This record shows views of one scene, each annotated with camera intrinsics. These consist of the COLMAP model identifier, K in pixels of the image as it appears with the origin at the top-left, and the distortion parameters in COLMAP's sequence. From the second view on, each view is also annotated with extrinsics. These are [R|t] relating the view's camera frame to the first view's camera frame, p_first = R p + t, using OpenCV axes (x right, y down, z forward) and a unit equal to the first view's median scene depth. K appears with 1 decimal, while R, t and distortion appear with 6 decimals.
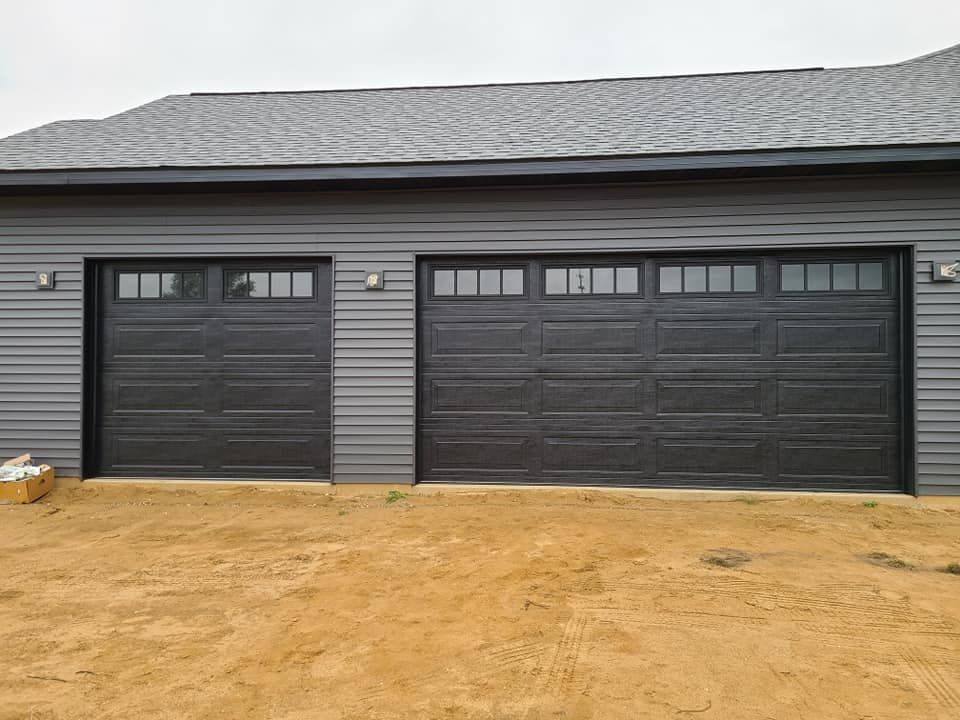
lens RADIAL K [[700.9, 0, 480.0], [0, 700.9, 360.0], [0, 0, 1]] dist [0.034082, -0.000104]
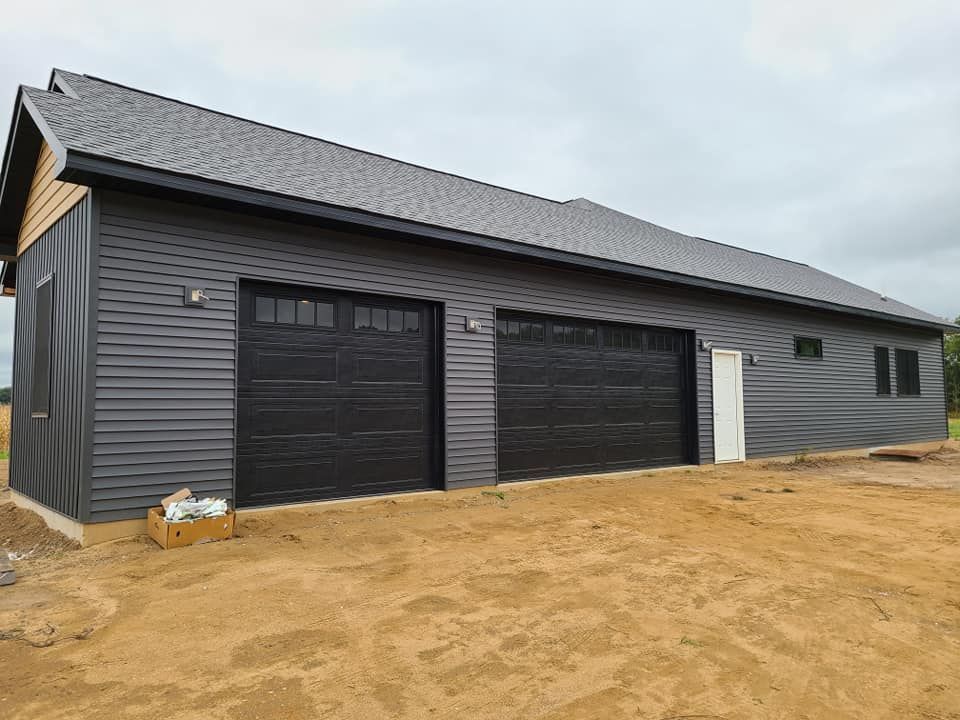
lens RADIAL K [[700.9, 0, 480.0], [0, 700.9, 360.0], [0, 0, 1]] dist [0.034082, -0.000104]
pose [[0.700387, 0.039806, 0.712653, -0.822285], [-0.015116, 0.999047, -0.040948, 0.000652], [-0.713604, 0.017907, 0.700321, 0.085724]]
